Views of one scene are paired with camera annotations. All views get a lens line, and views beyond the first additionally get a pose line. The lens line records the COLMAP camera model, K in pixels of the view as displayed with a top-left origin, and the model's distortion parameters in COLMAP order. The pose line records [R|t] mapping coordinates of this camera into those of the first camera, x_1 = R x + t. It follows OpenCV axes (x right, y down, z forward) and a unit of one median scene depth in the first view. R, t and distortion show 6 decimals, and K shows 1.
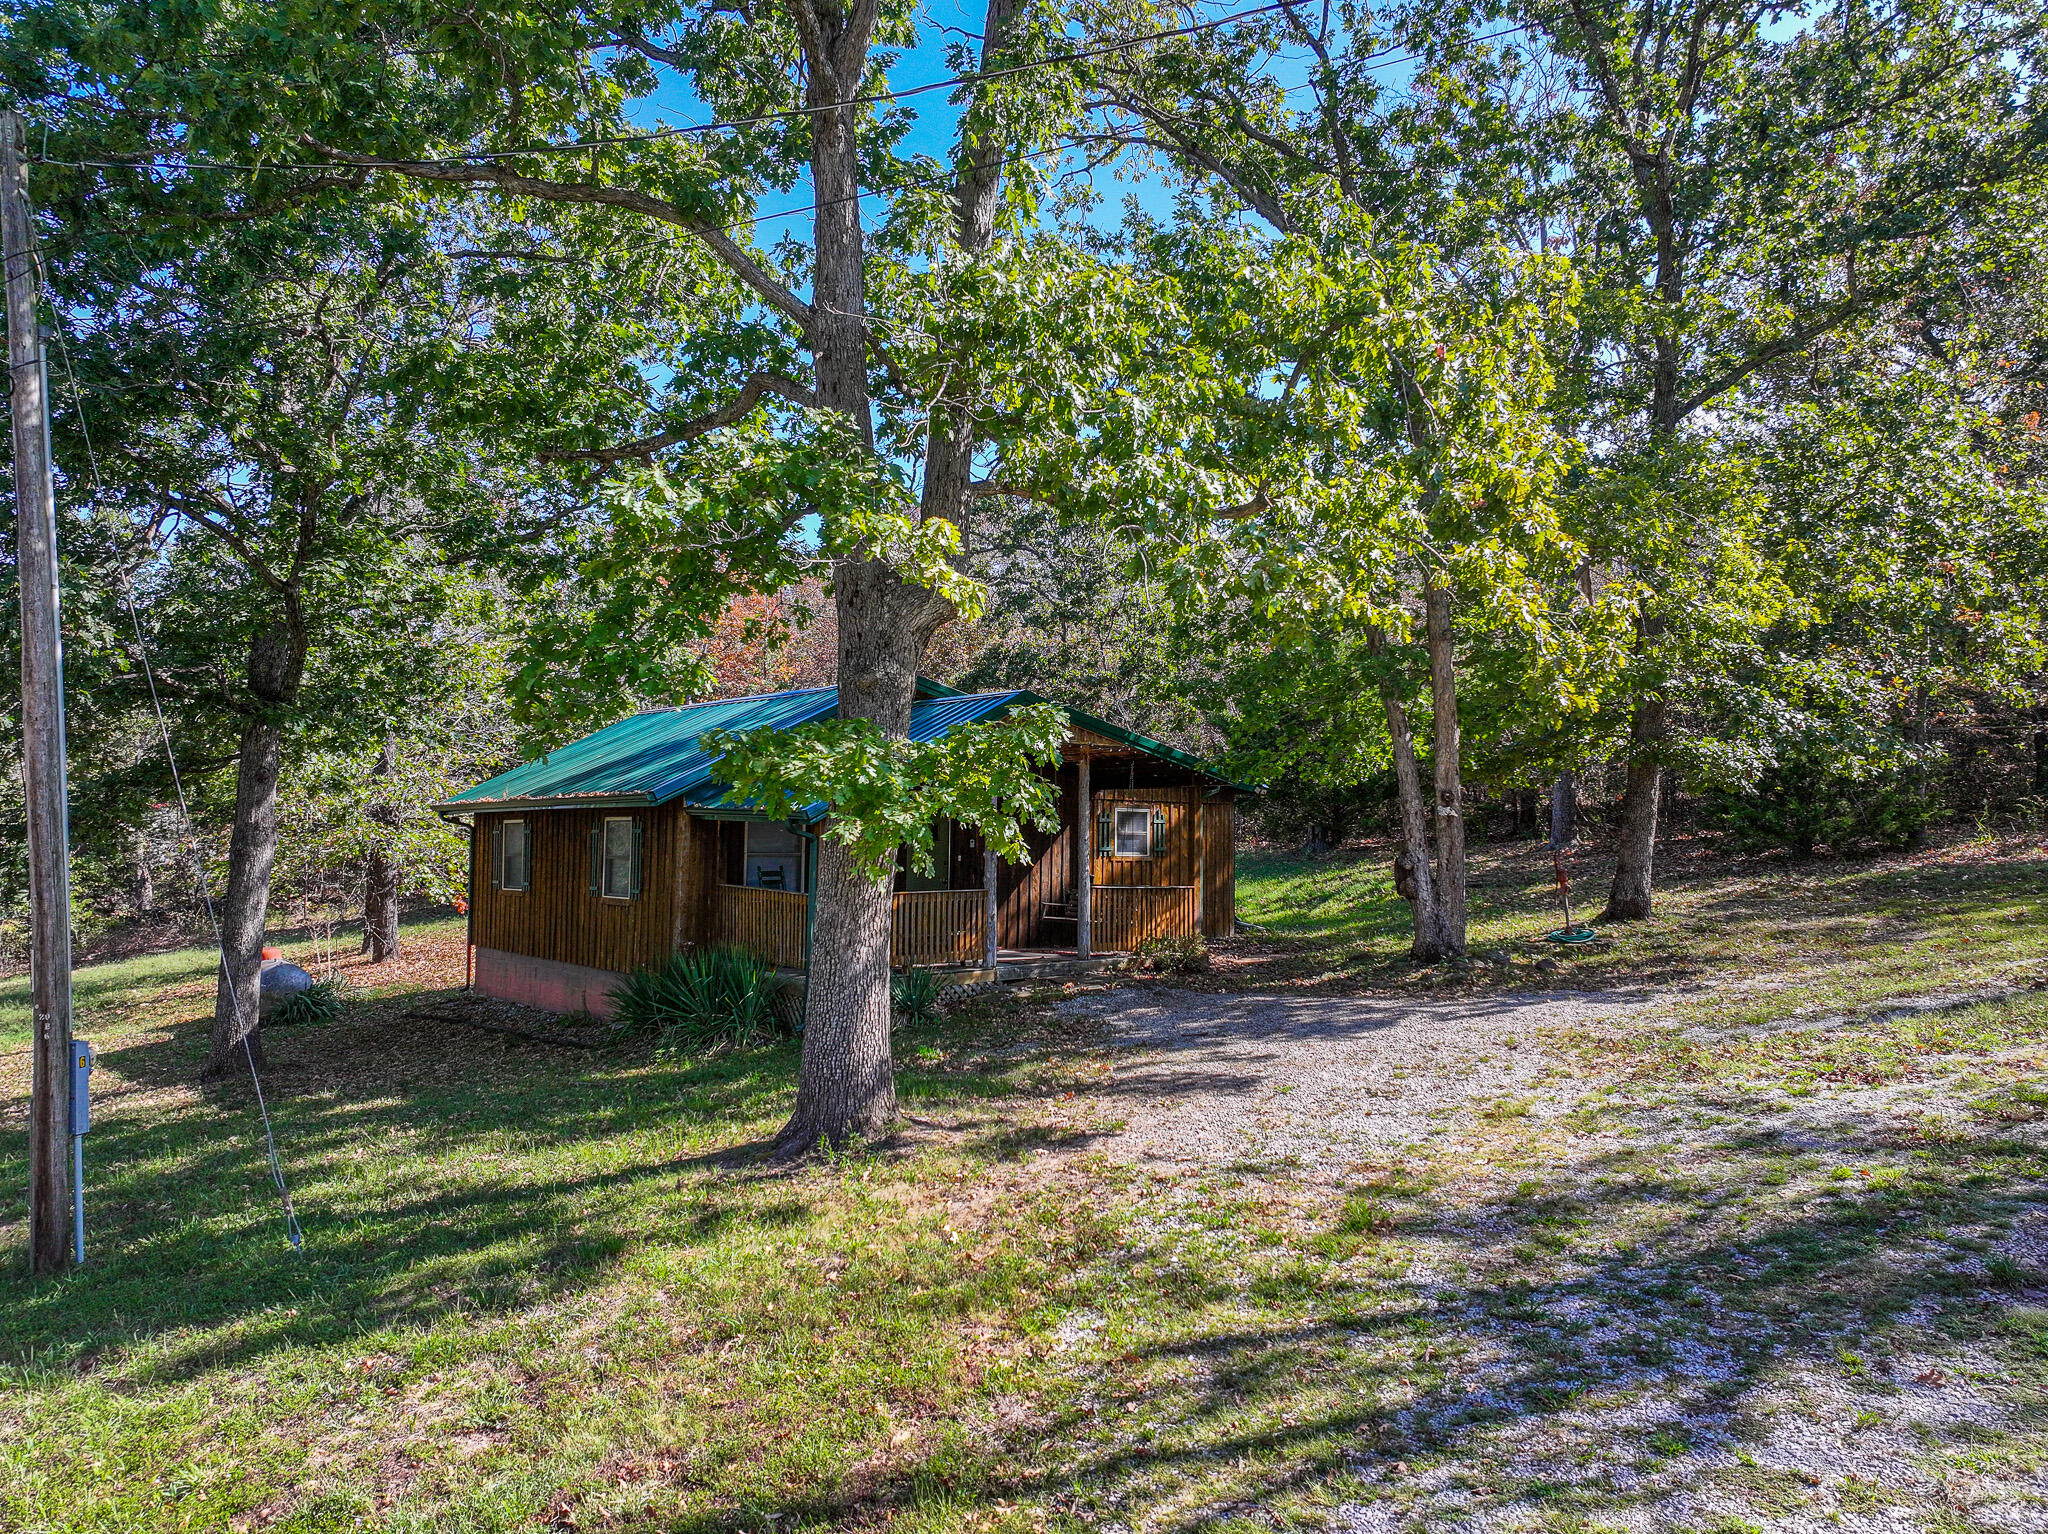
lens RADIAL K [[1430.8, 0, 1030.2], [0, 1430.8, 759.1], [0, 0, 1]] dist [-0.011291, 0.027990]
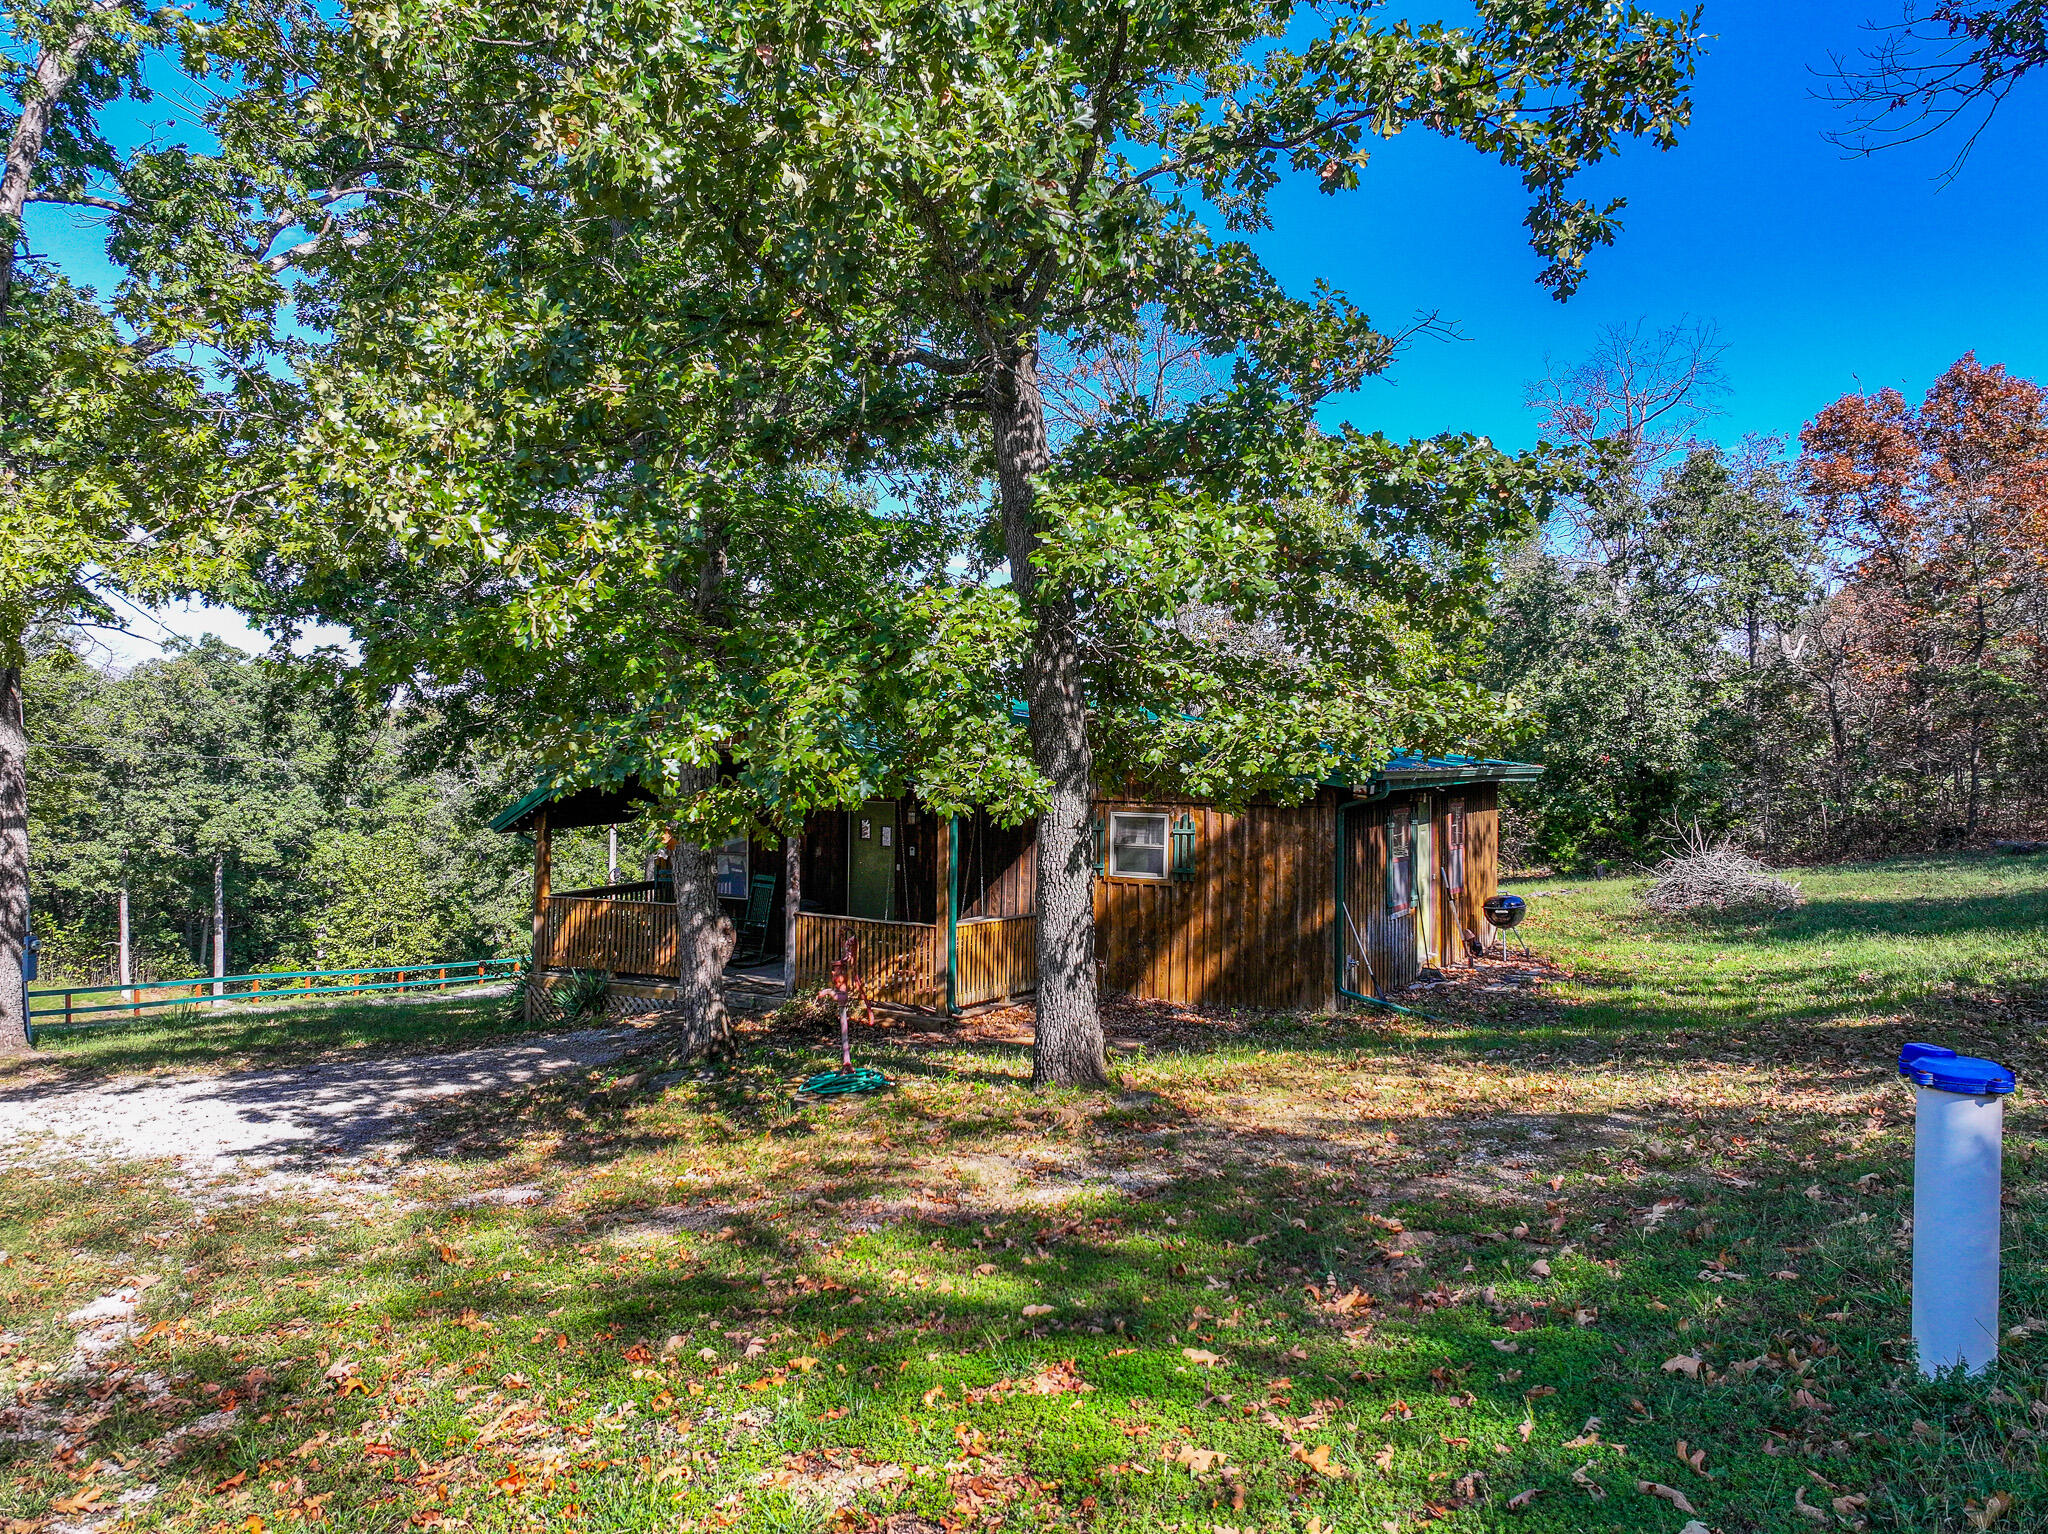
lens RADIAL K [[1430.8, 0, 1030.2], [0, 1430.8, 759.1], [0, 0, 1]] dist [-0.011291, 0.027990]
pose [[0.349934, -0.004995, -0.936761, 1.679359], [0.051675, 0.998566, 0.013979, -0.014134], [0.935348, -0.053299, 0.349690, 1.583616]]
